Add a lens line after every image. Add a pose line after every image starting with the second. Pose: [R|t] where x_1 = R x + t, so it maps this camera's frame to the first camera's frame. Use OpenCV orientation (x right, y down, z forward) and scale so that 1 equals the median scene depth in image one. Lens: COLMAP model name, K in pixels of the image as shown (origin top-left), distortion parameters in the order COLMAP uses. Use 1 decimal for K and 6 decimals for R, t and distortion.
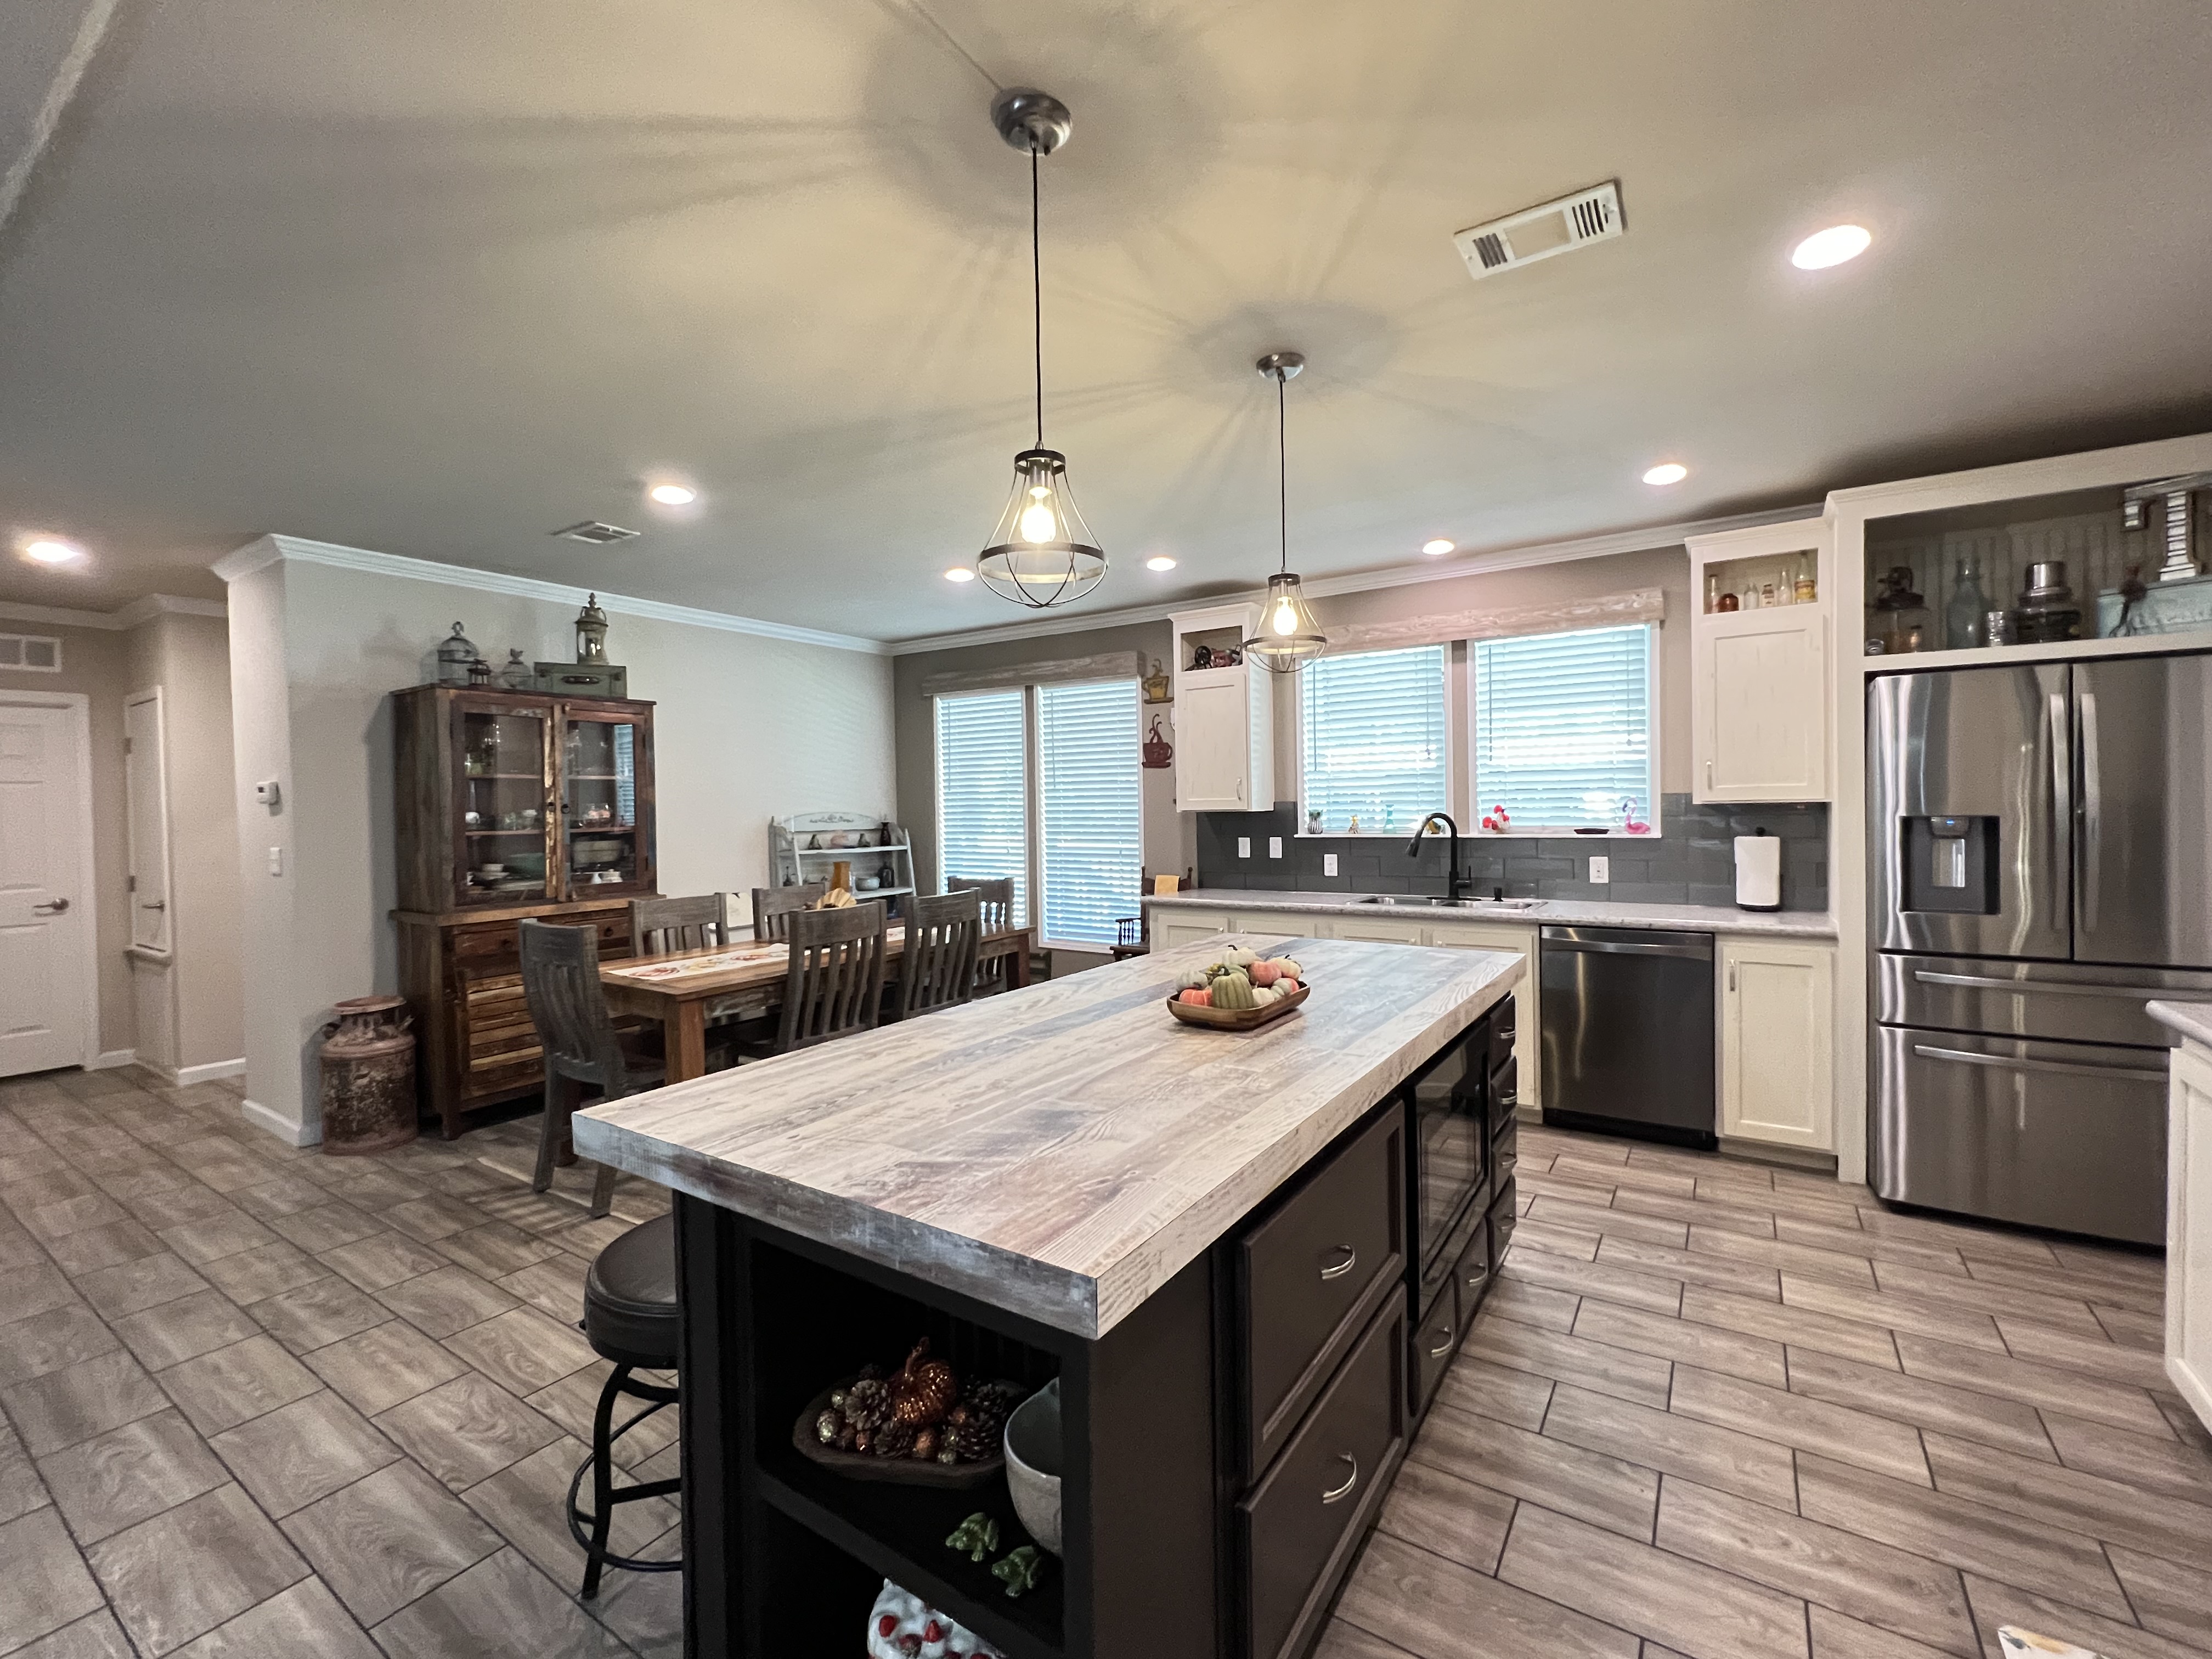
lens RADIAL K [[950.6, 0, 1102.1], [0, 950.6, 823.0], [0, 0, 1]] dist [-0.003750, 0.000032]
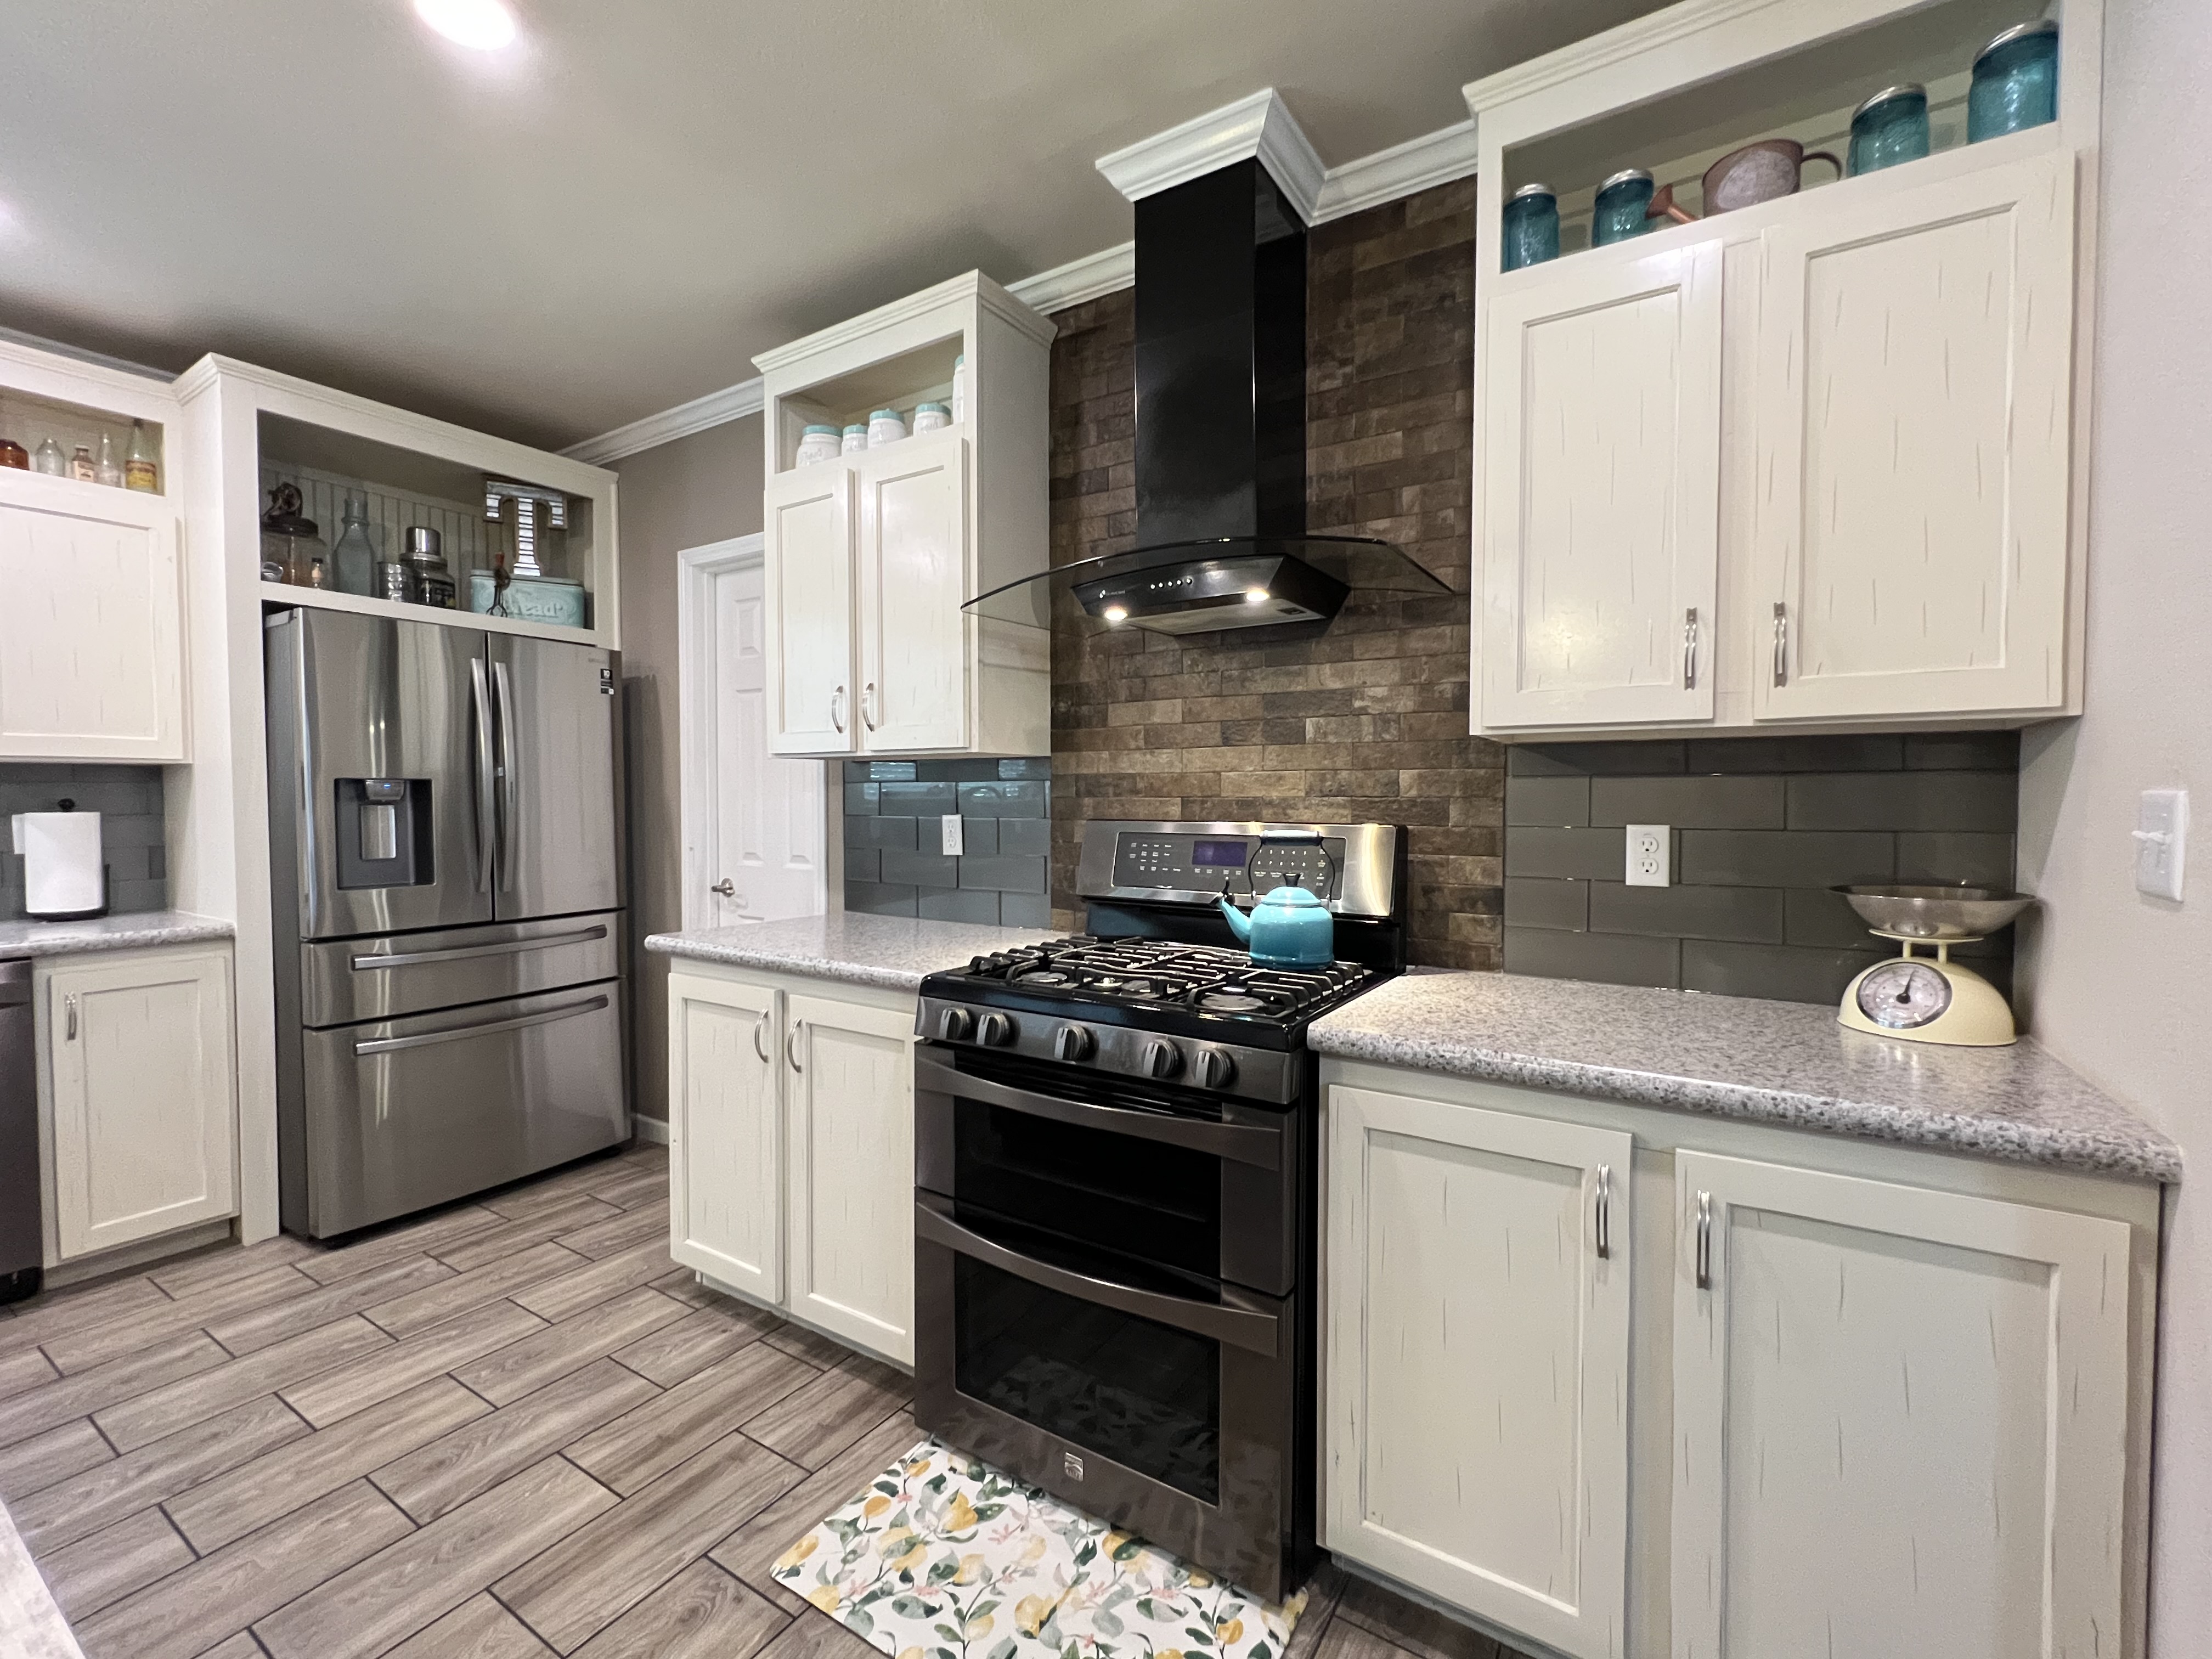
lens RADIAL K [[950.6, 0, 1102.0], [0, 950.6, 821.3], [0, 0, 1]] dist [-0.003750, 0.000032]
pose [[-0.020144, -0.012832, 0.999715, -0.013966], [0.018481, 0.999742, 0.013205, 0.030544], [-0.999626, 0.018742, -0.019901, 0.309341]]
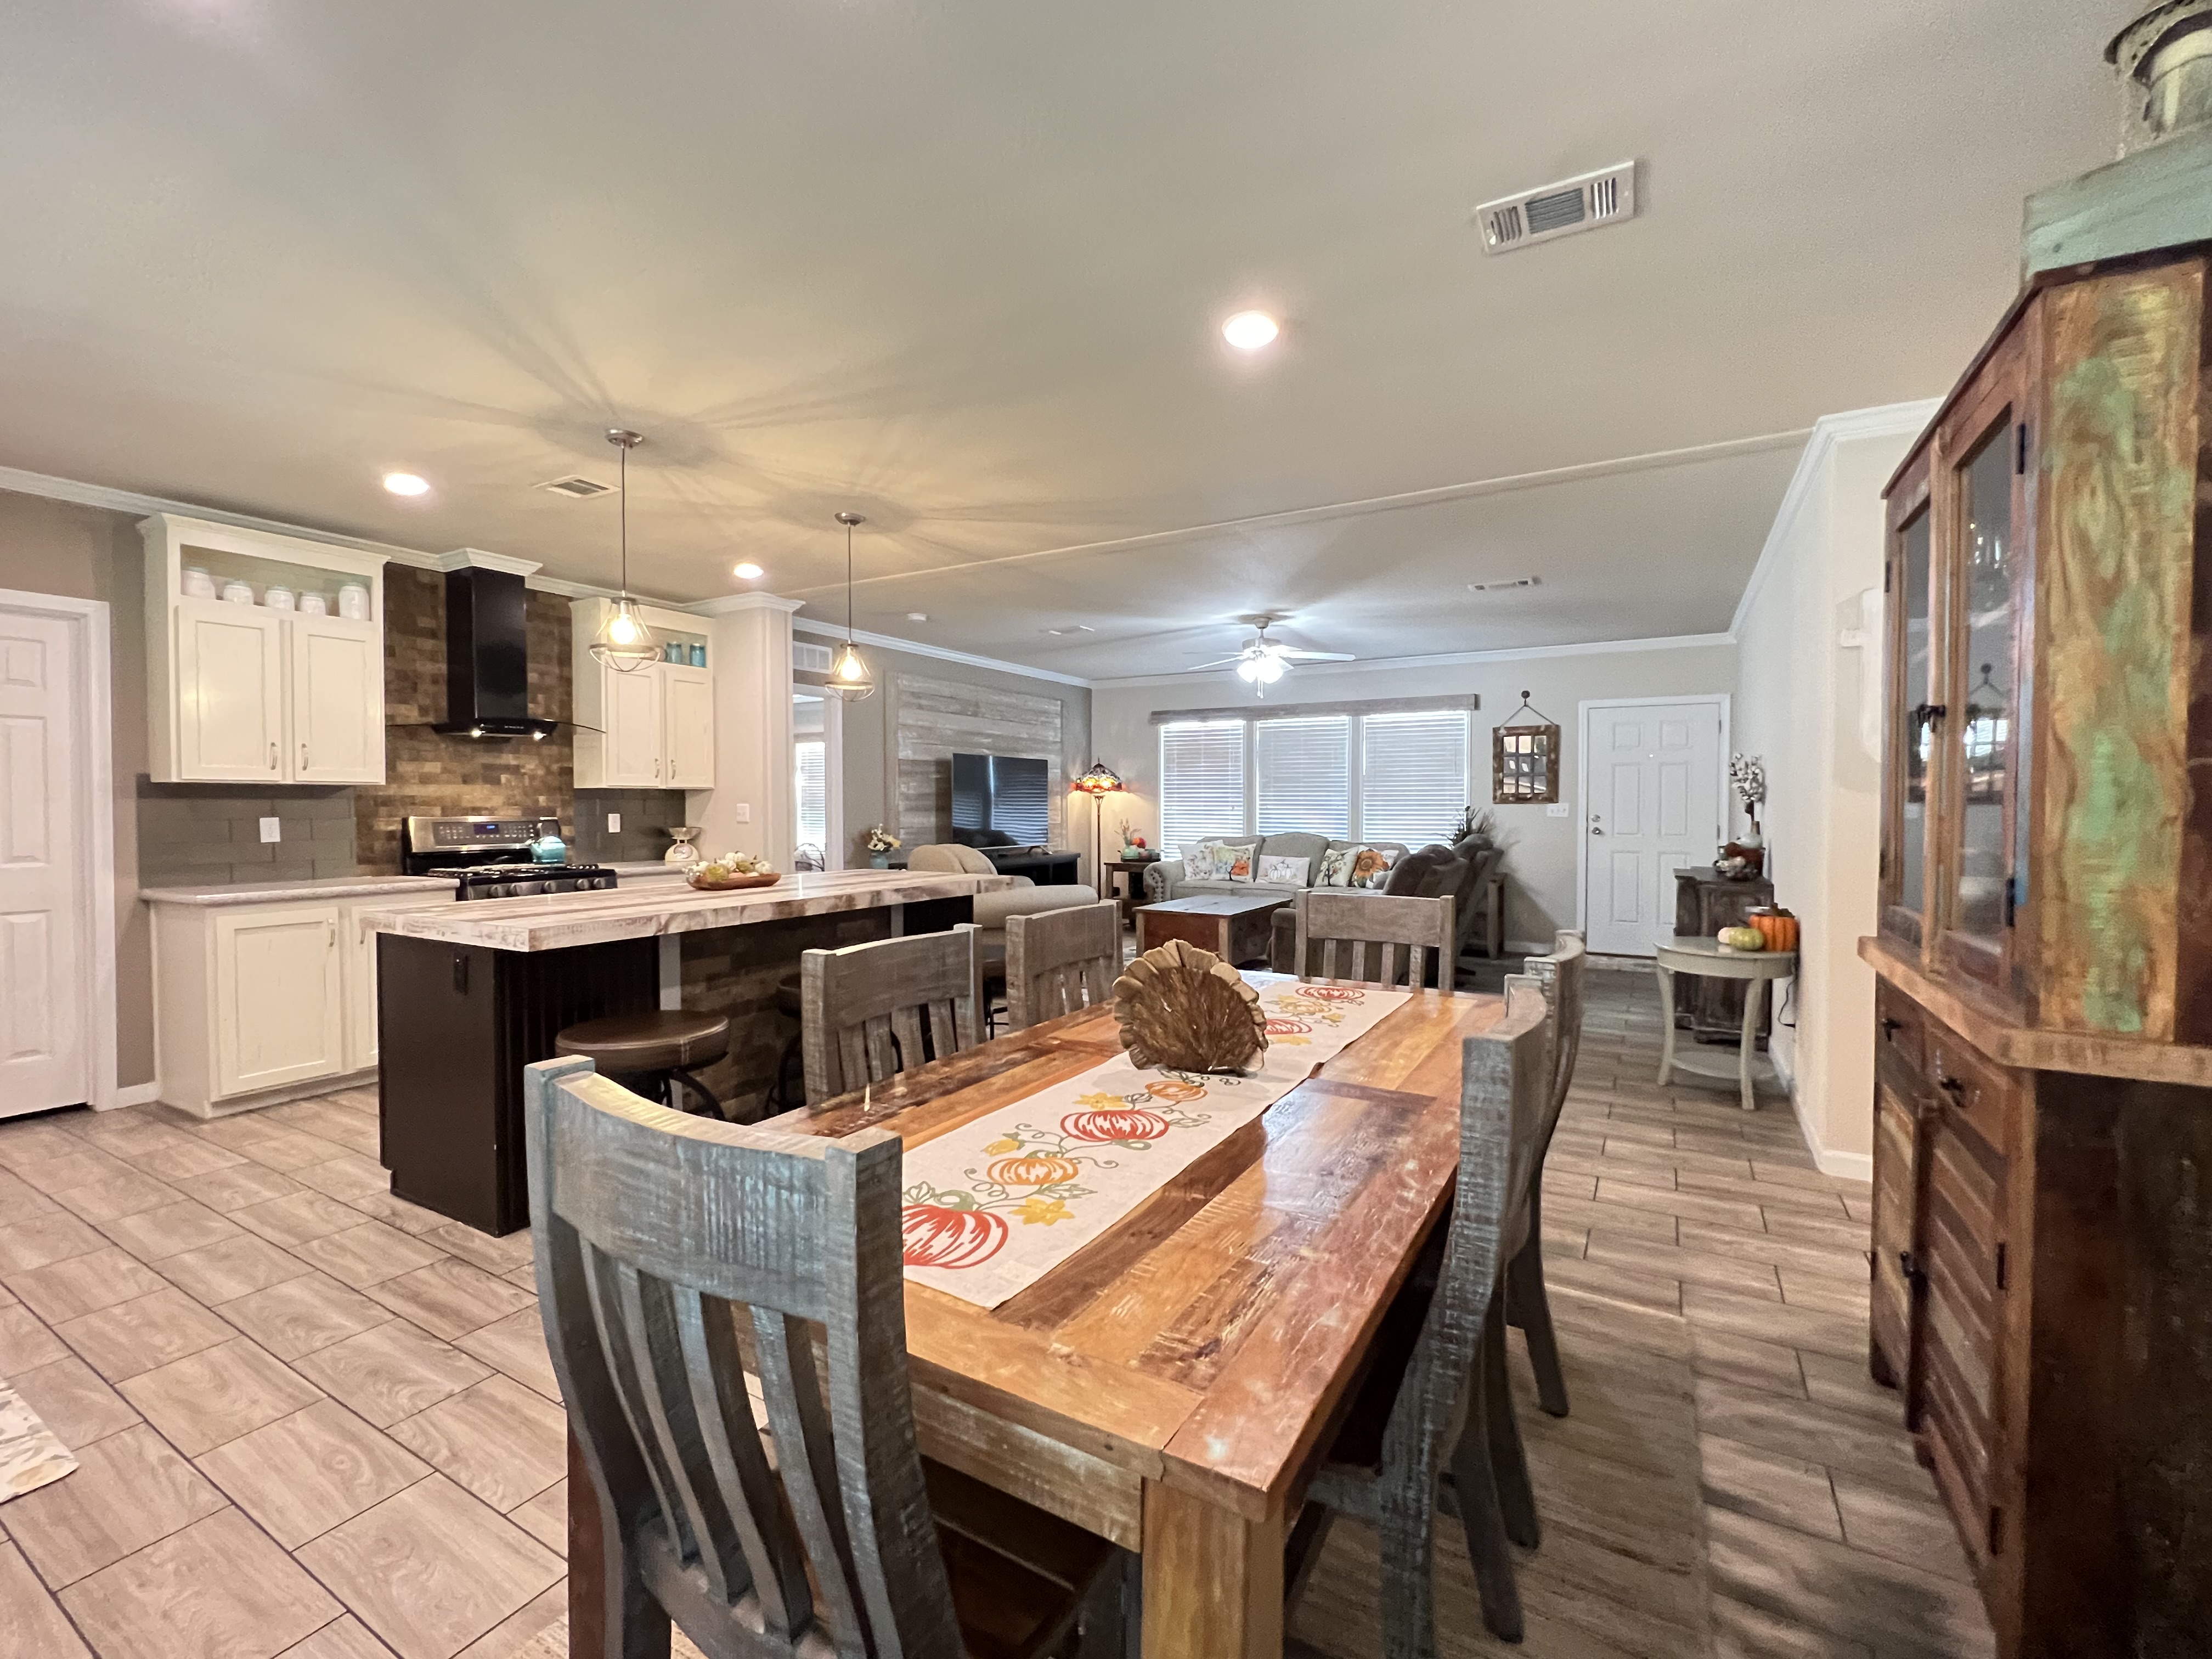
lens RADIAL K [[950.6, 0, 1104.4], [0, 950.6, 820.1], [0, 0, 1]] dist [-0.003750, 0.000032]
pose [[-0.997880, 0.018155, -0.062498, -0.295682], [0.015967, 0.999248, 0.035323, 0.008324], [0.063092, 0.034250, -0.997420, 1.833796]]
